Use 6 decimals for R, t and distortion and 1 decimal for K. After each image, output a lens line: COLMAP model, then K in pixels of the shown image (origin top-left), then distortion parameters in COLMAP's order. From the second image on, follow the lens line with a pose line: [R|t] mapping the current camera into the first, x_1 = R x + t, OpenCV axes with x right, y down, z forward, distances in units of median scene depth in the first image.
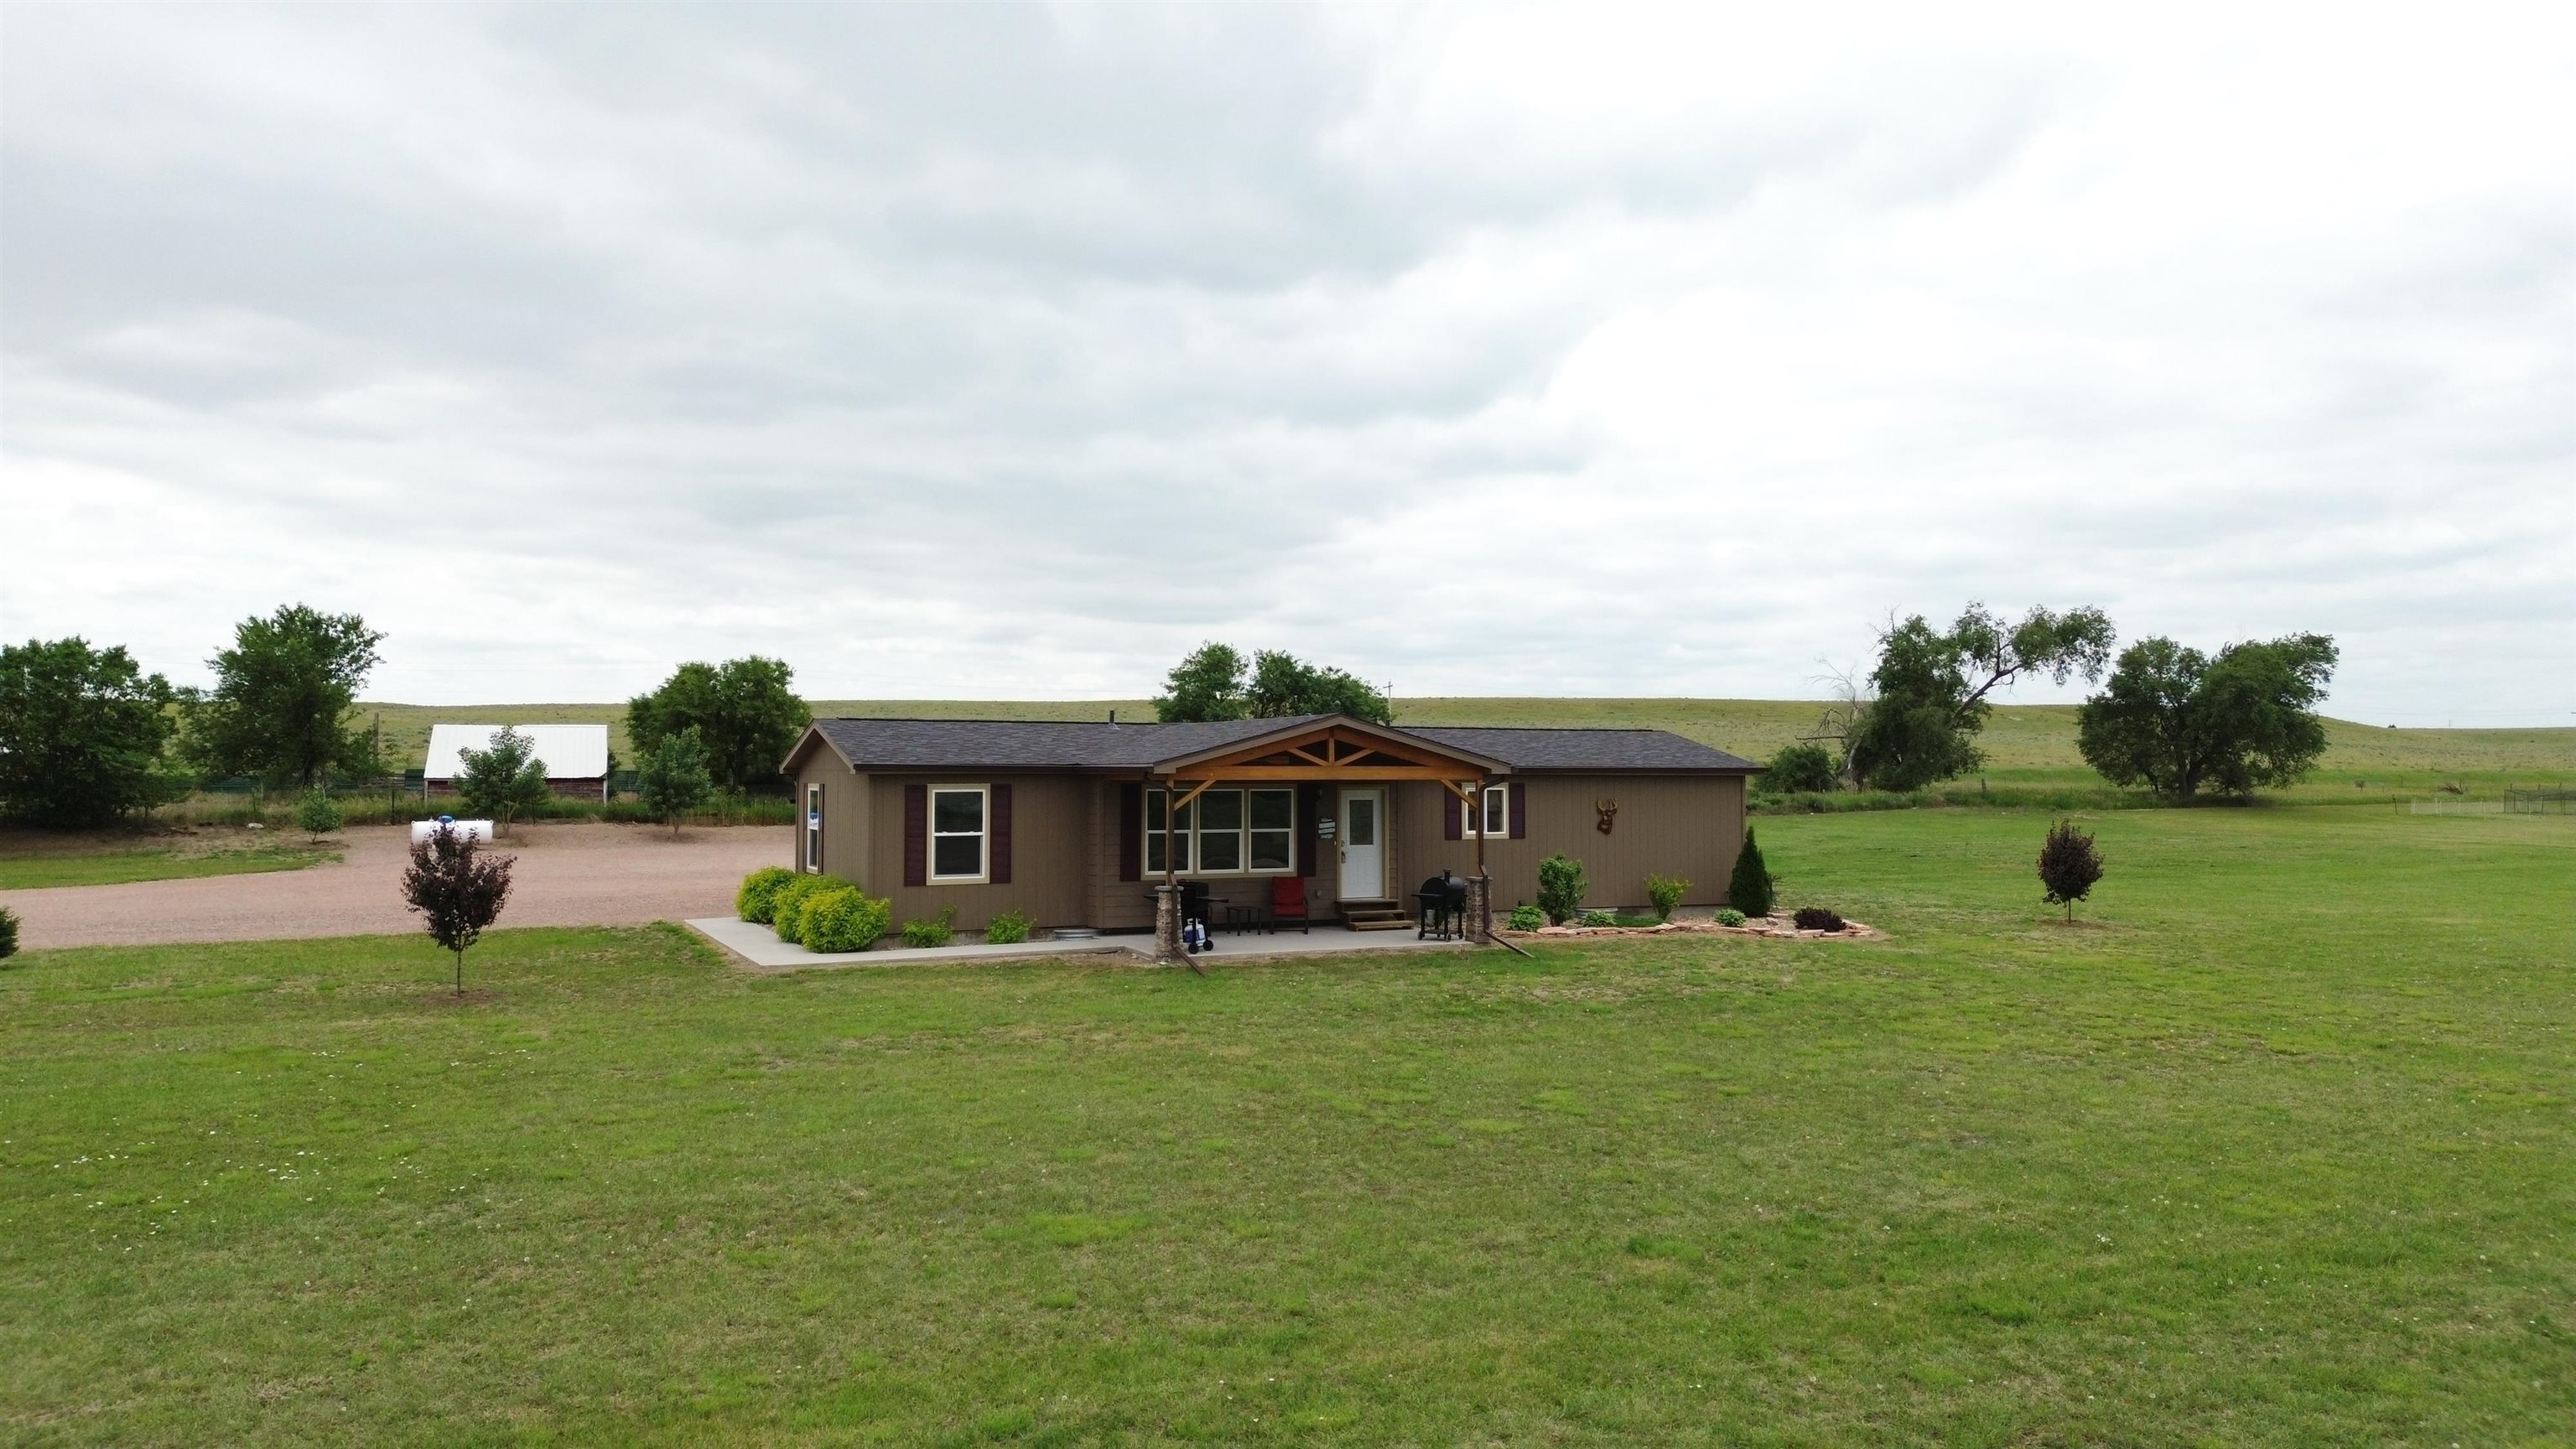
lens RADIAL K [[1832.1, 0, 1283.5], [0, 1832.1, 726.4], [0, 0, 1]] dist [0.047650, -0.012444]
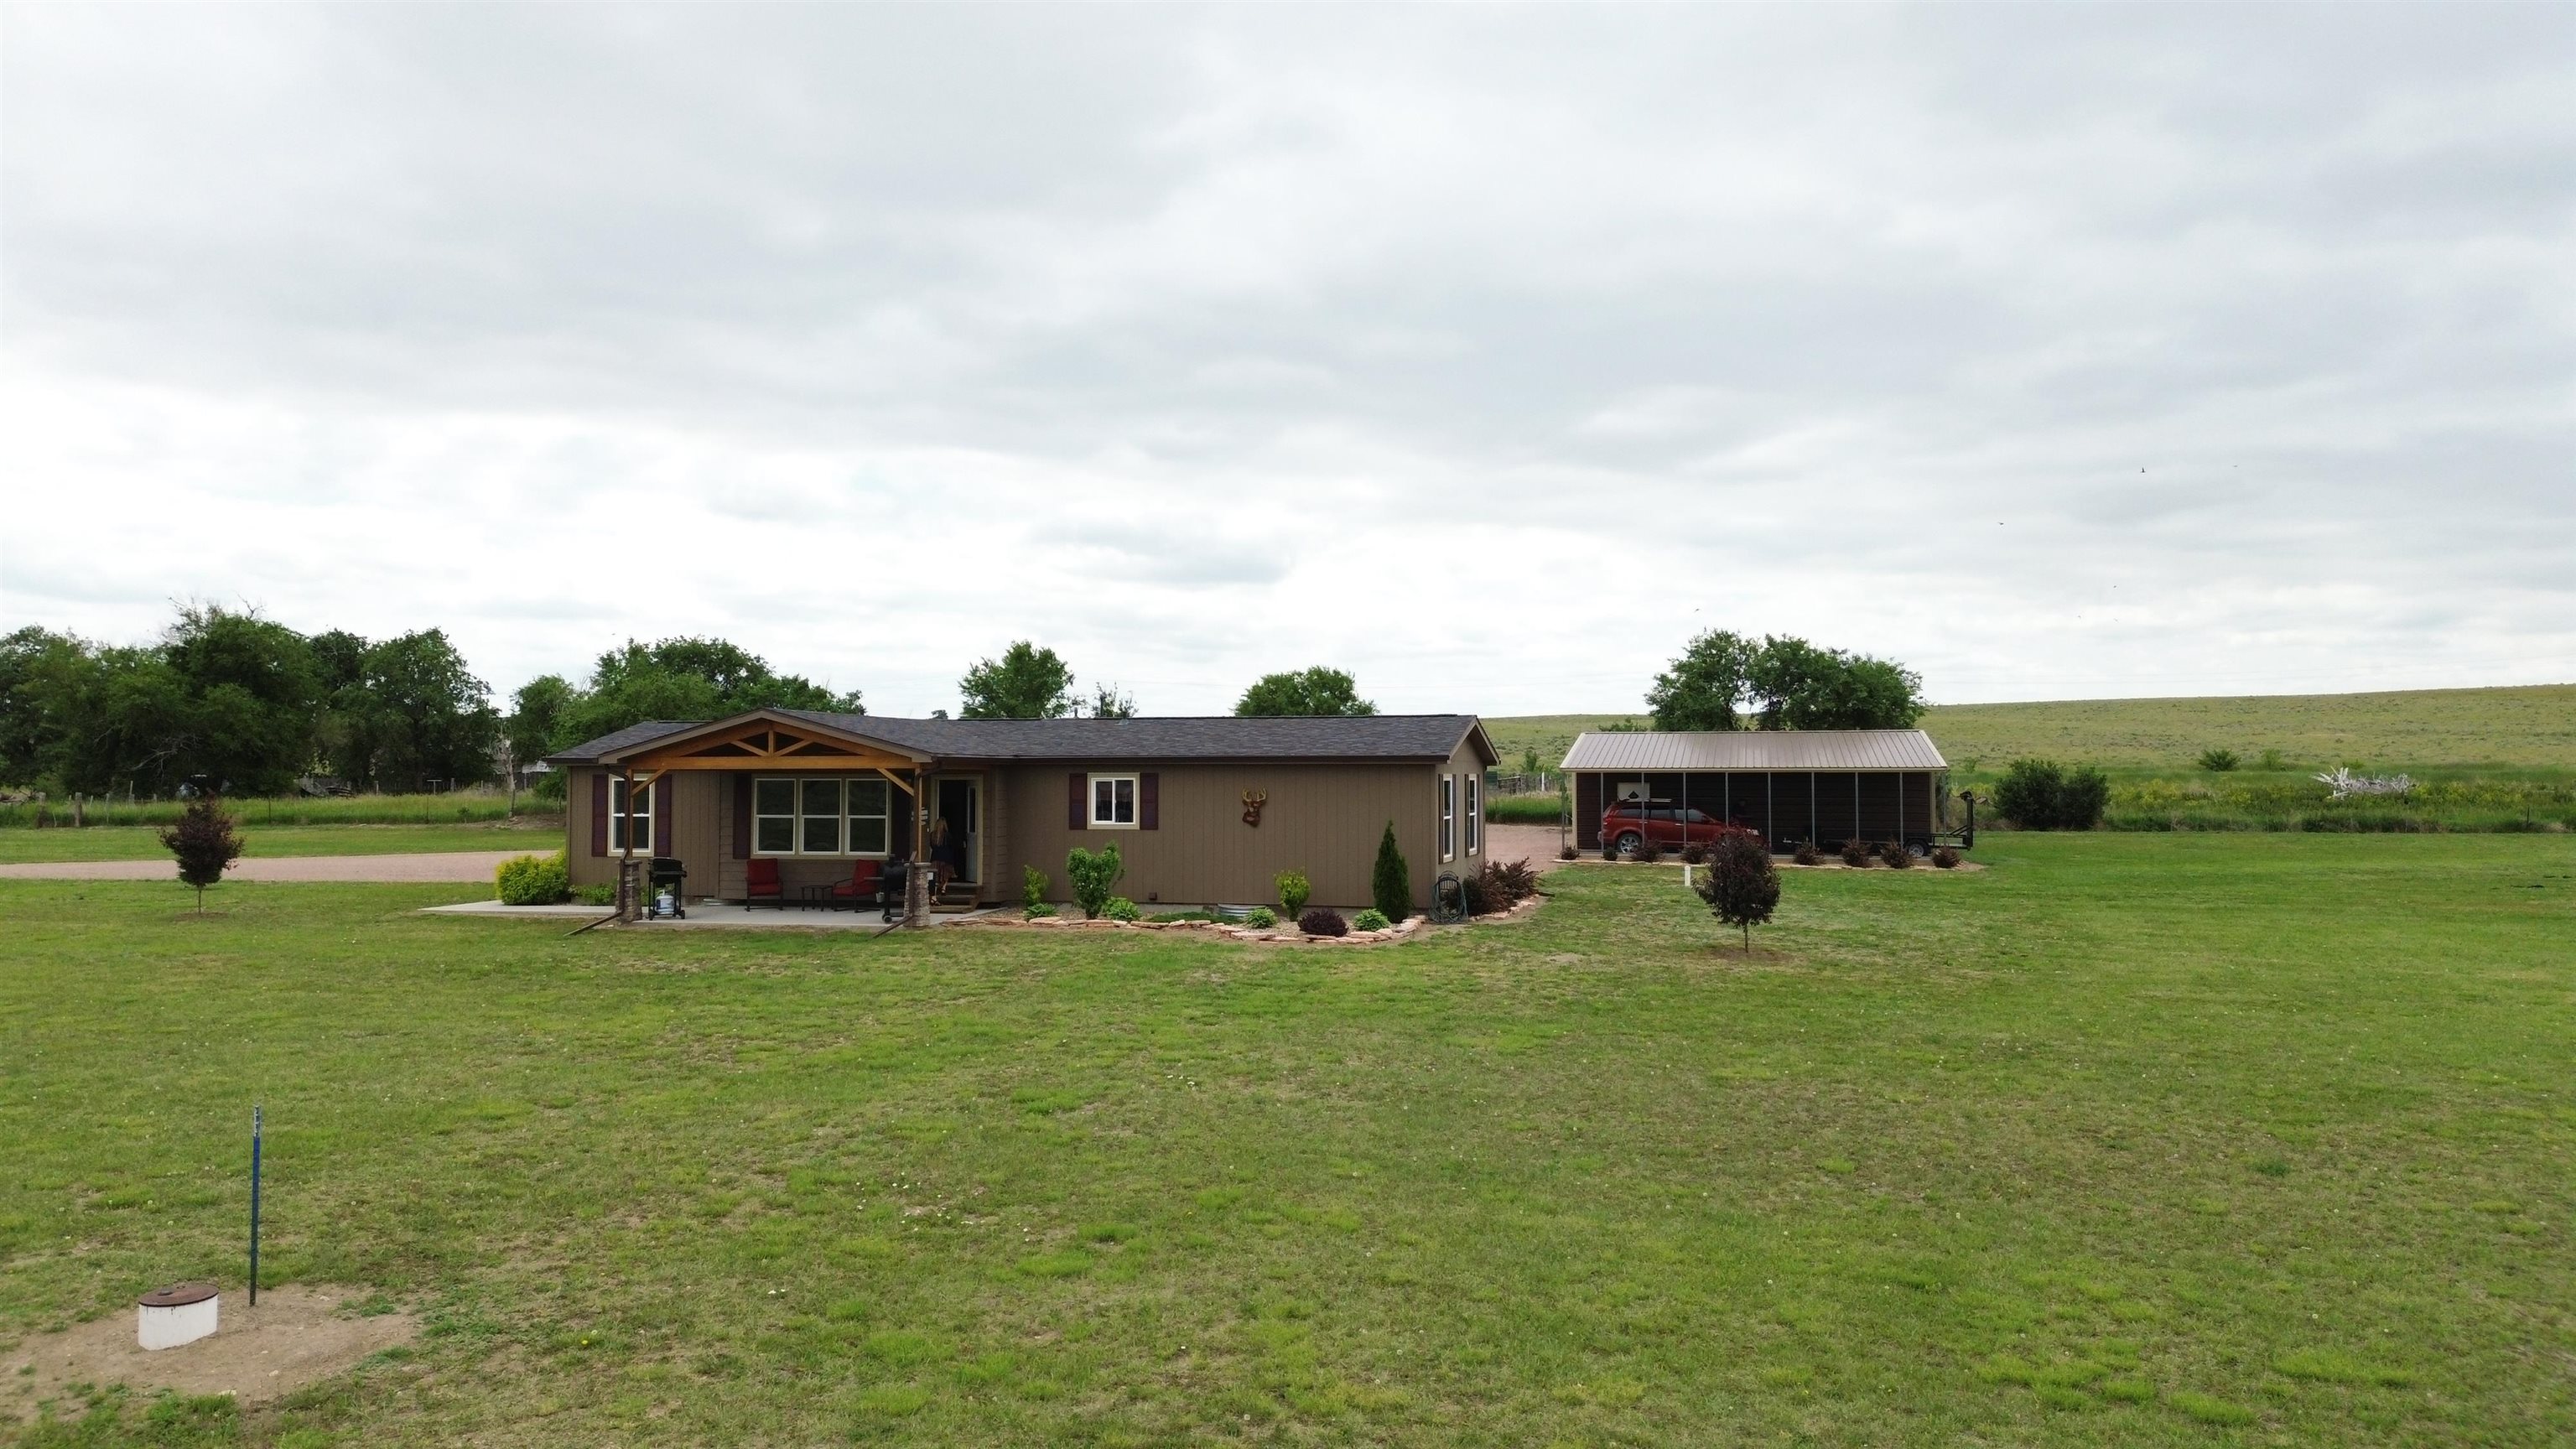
lens RADIAL K [[1832.1, 0, 1301.2], [0, 1832.1, 720.9], [0, 0, 1]] dist [0.047650, -0.012444]
pose [[0.769278, -0.021614, -0.638548, 0.798097], [0.017578, 0.999765, -0.012664, 0.016210], [0.638672, -0.001482, 0.769478, 0.287614]]
